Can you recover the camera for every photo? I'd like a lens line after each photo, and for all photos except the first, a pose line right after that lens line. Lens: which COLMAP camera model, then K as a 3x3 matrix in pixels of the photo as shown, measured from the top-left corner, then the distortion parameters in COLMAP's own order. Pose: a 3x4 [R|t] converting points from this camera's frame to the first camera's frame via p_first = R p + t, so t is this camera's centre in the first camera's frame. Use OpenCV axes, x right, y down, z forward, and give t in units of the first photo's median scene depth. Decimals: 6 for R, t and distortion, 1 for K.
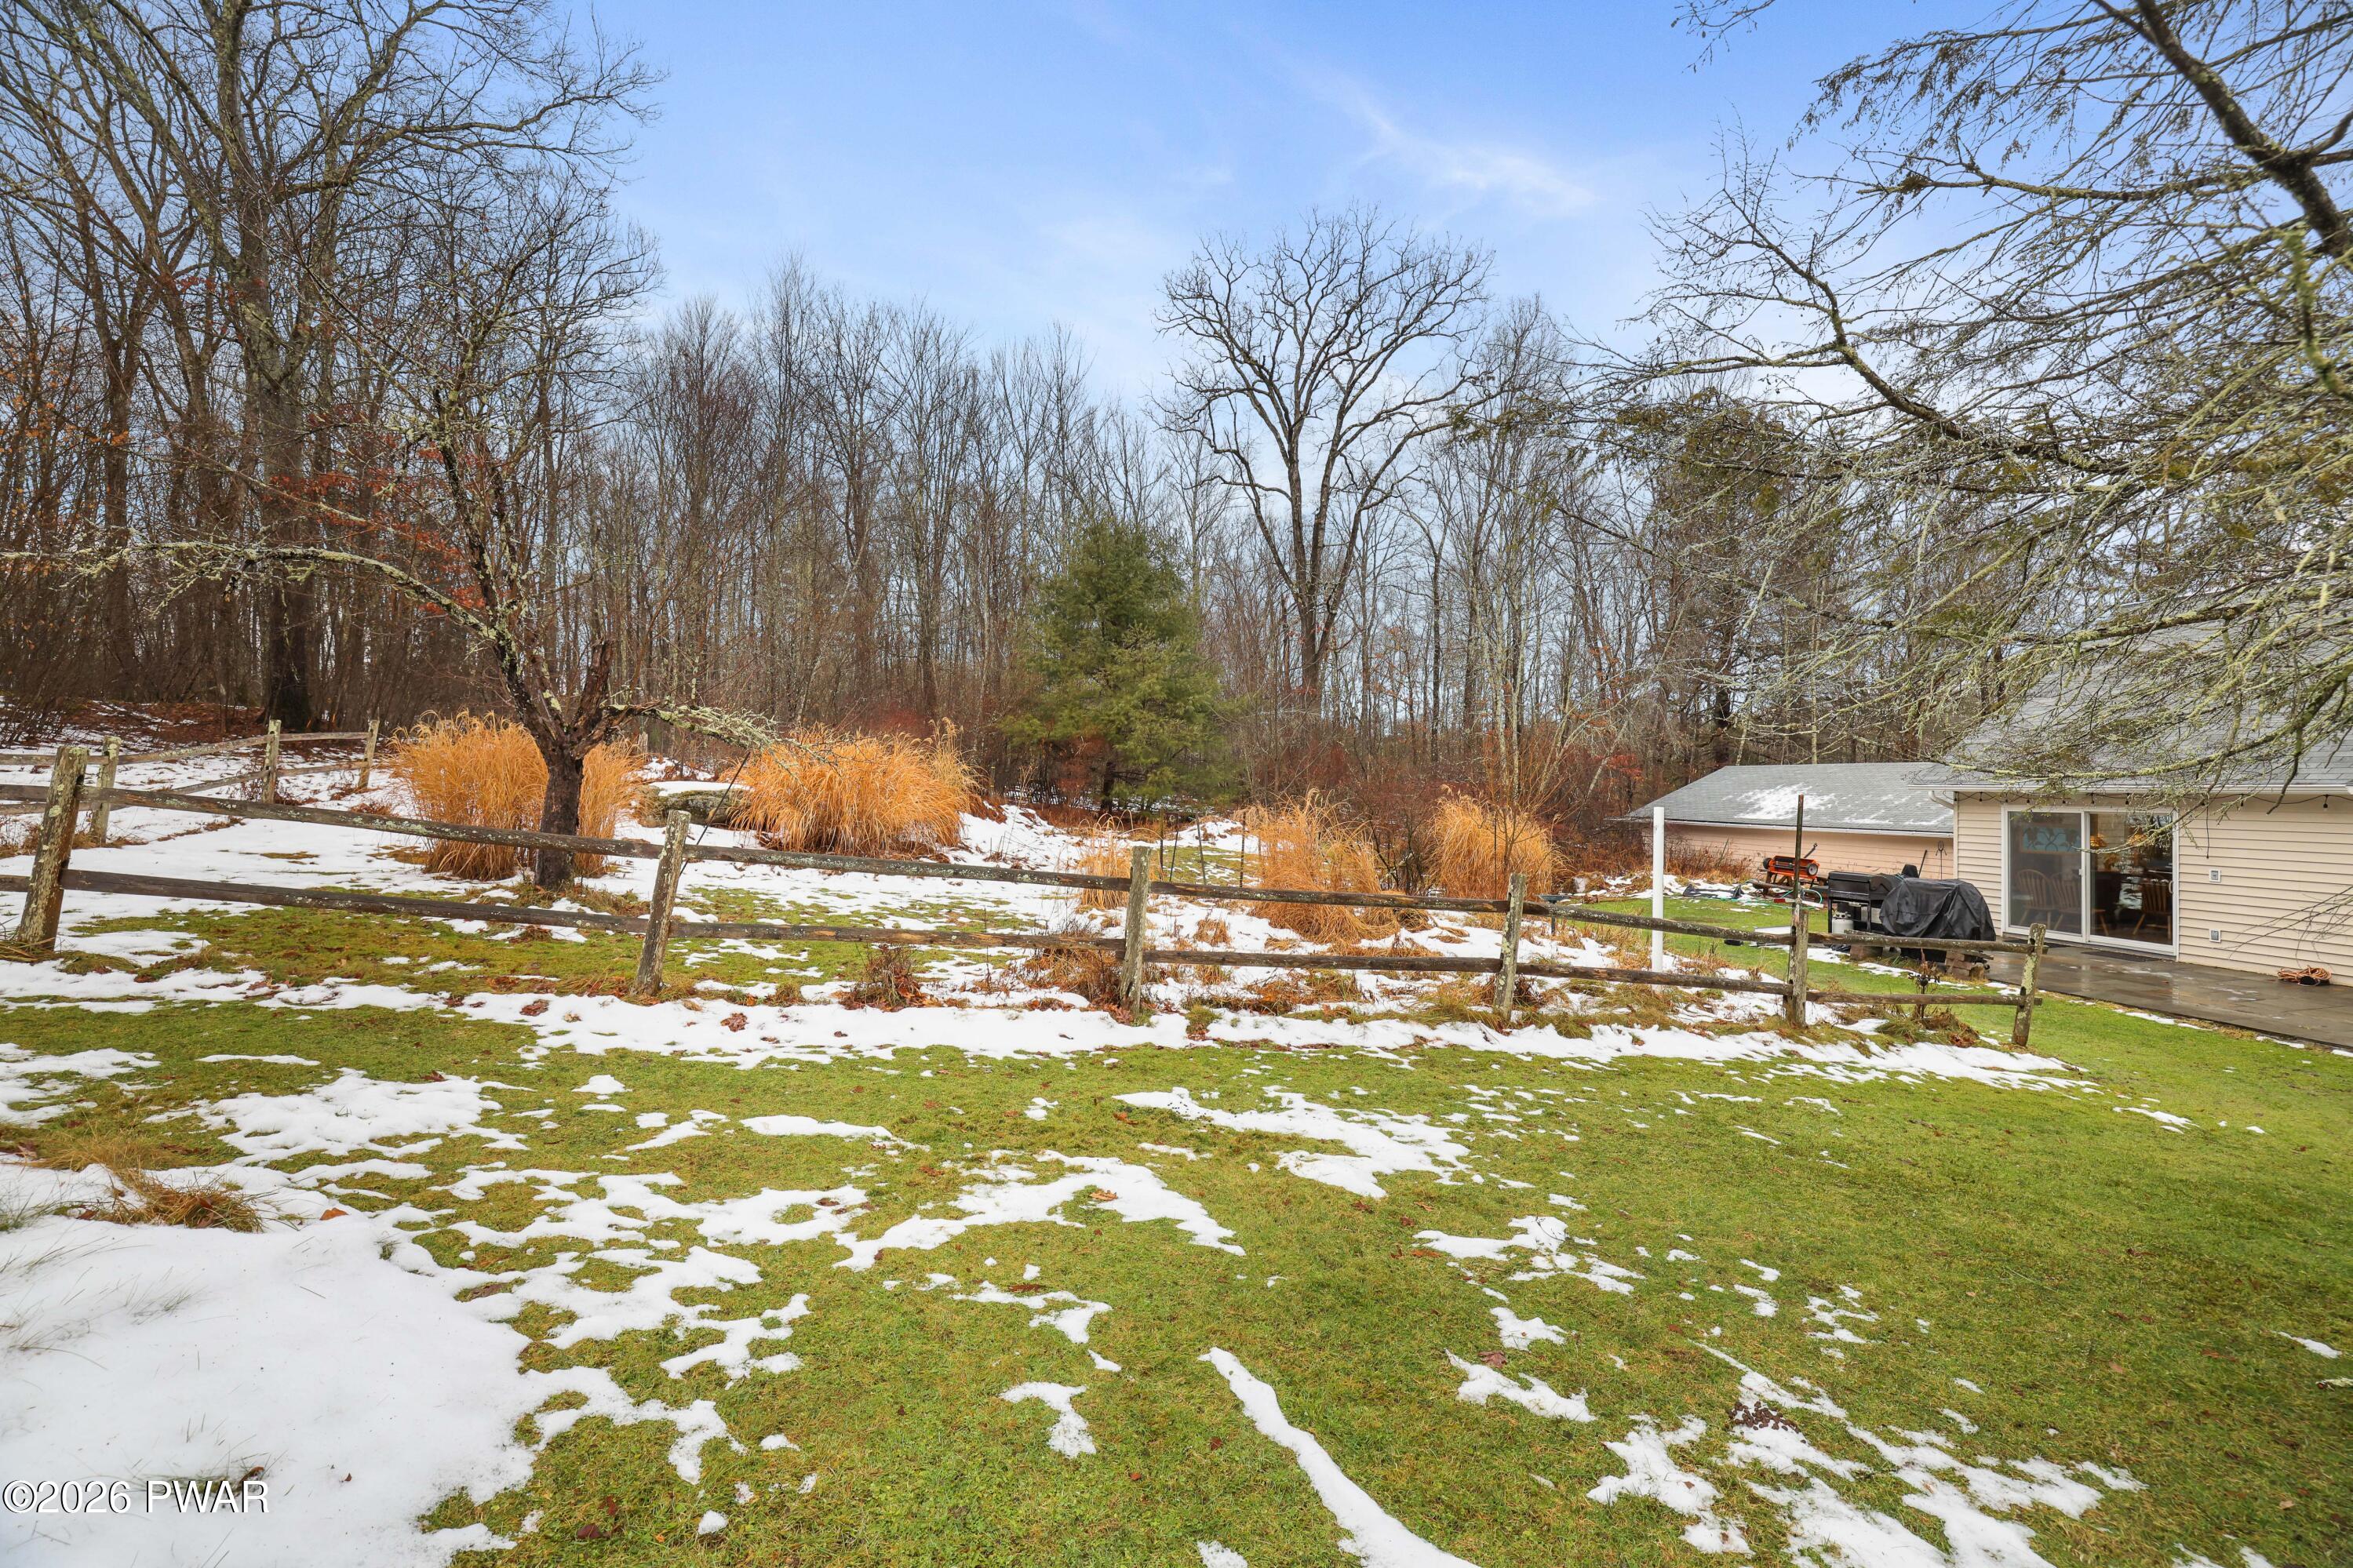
lens RADIAL K [[1027.2, 0, 1177.5], [0, 1027.2, 779.0], [0, 0, 1]] dist [-0.032591, 0.000391]
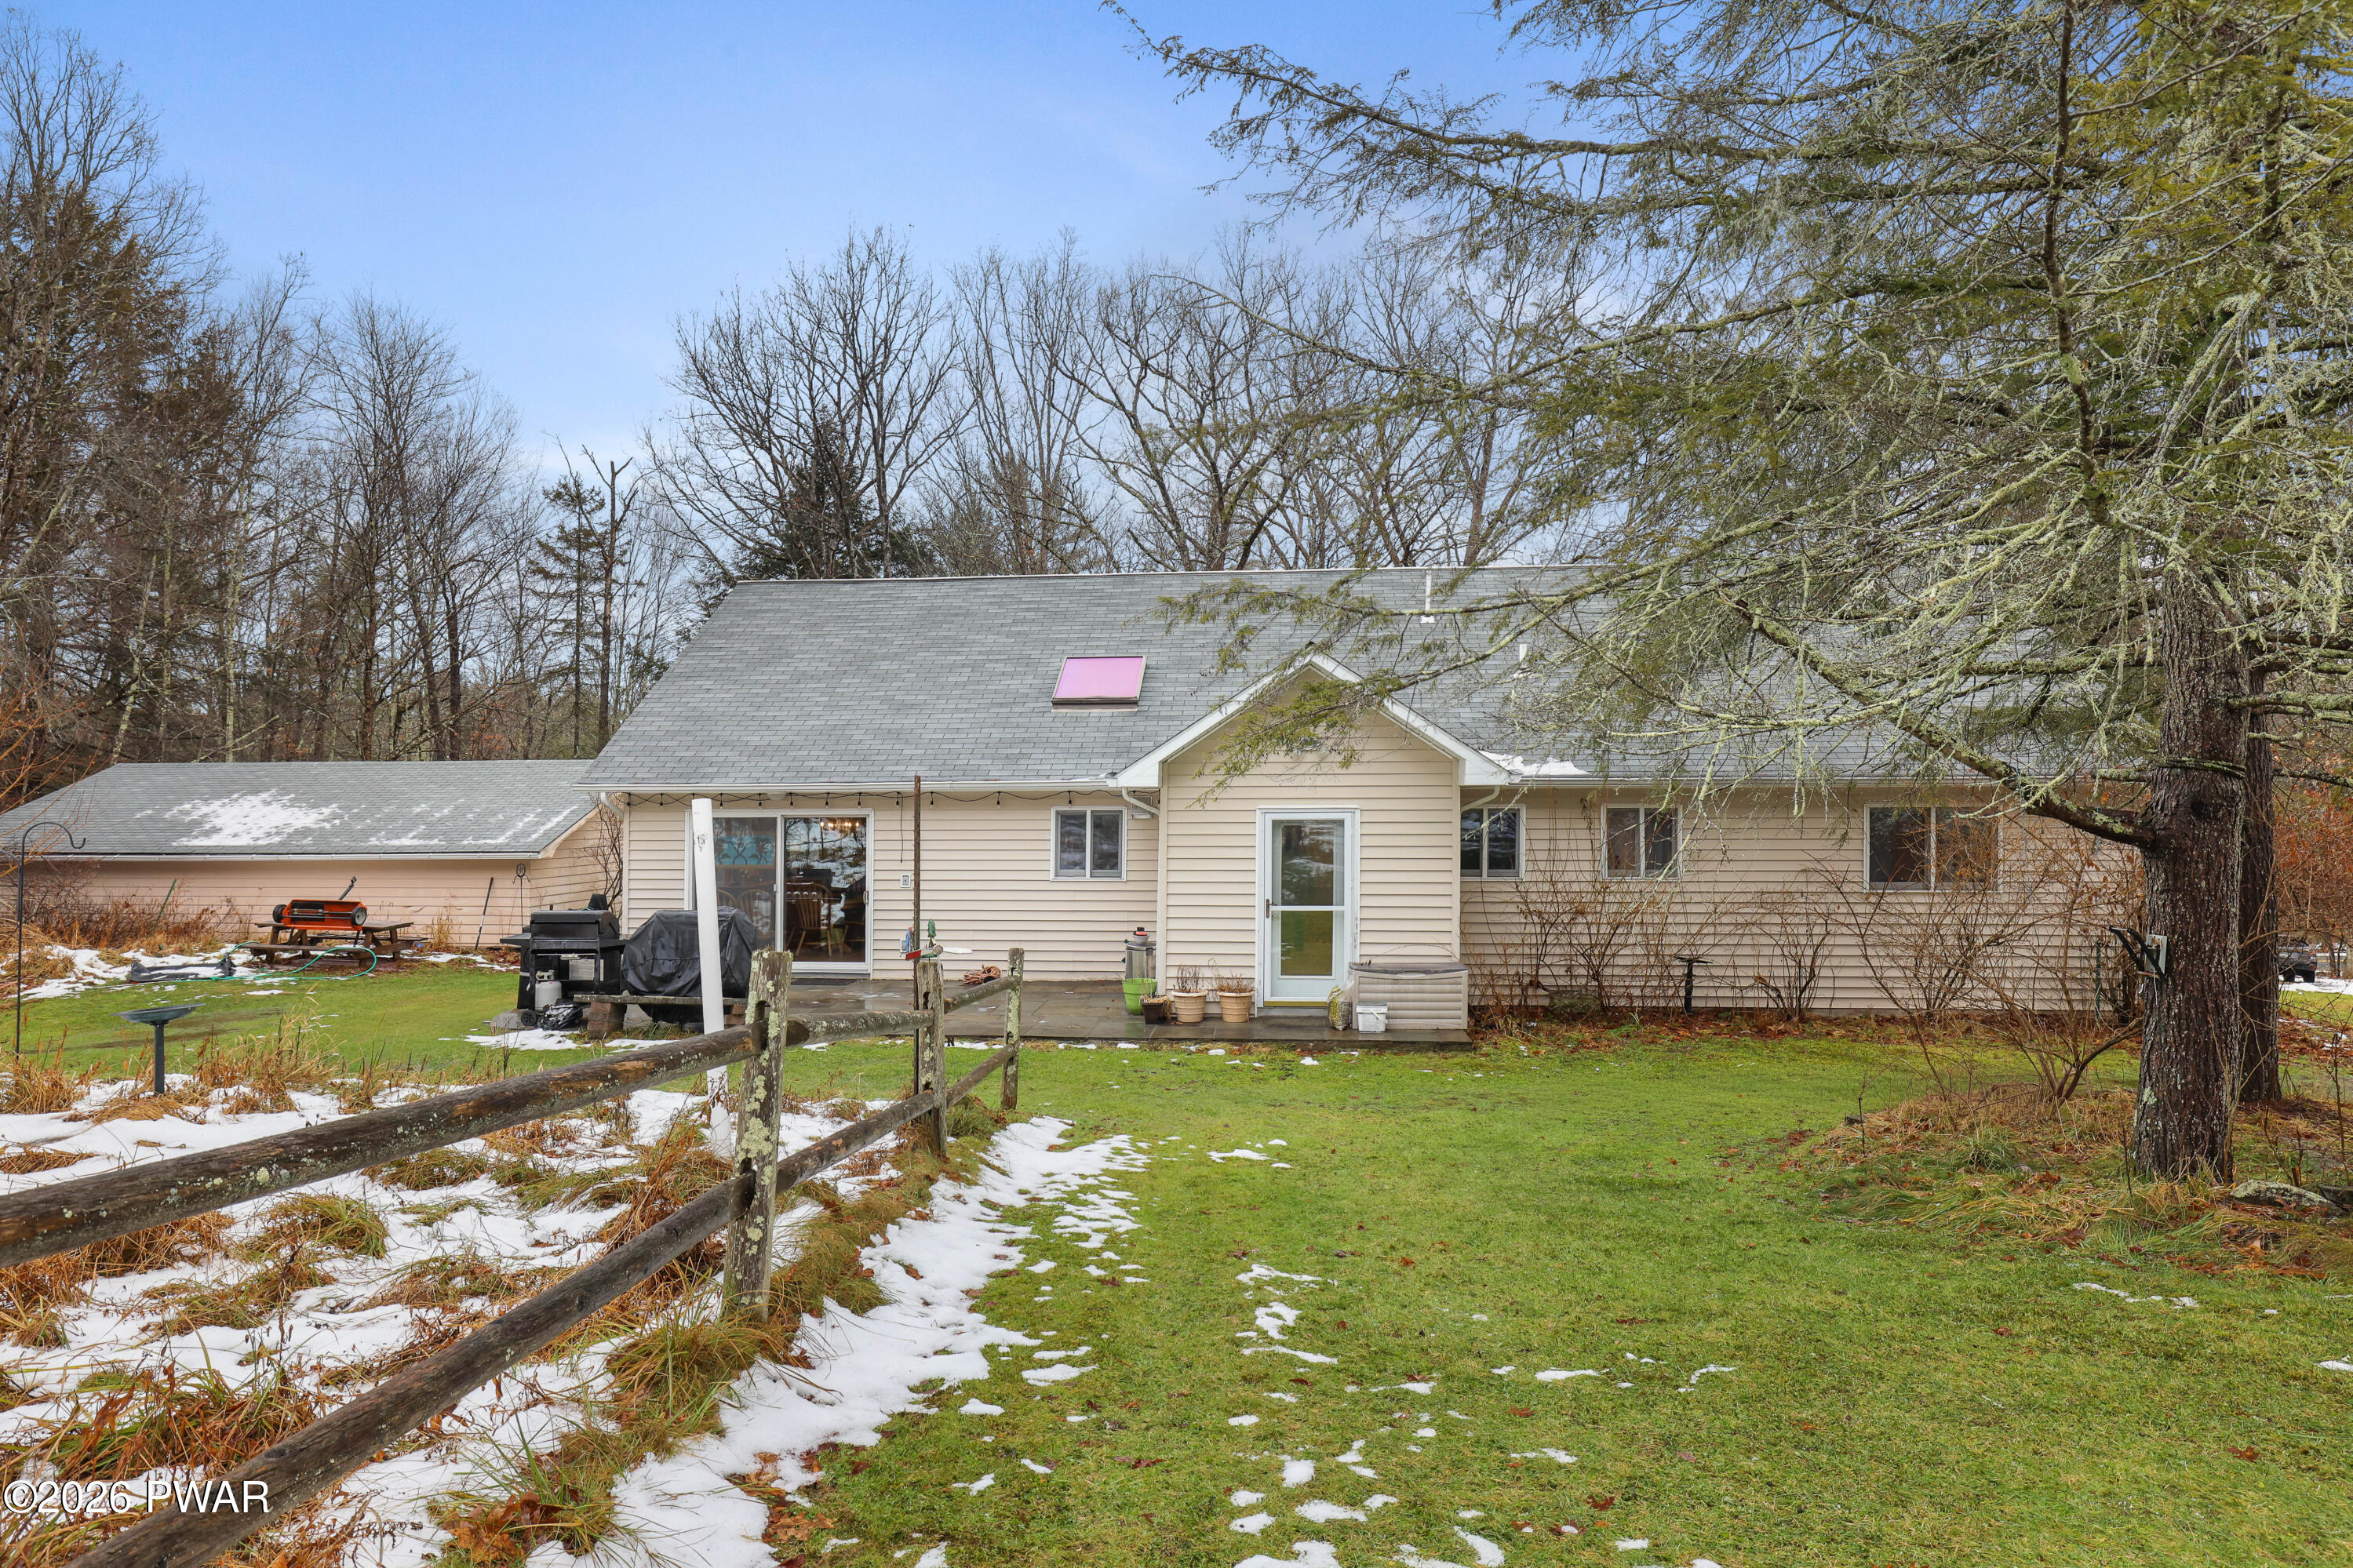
lens RADIAL K [[1330.1, 0, 1176.2], [0, 1330.1, 784.1], [0, 0, 1]] dist [-0.002244, 0.000245]
pose [[0.305930, 0.006522, 0.952032, -0.057330], [0.001280, 0.999973, -0.007262, 0.014031], [-0.952053, 0.003440, 0.305914, 0.330518]]
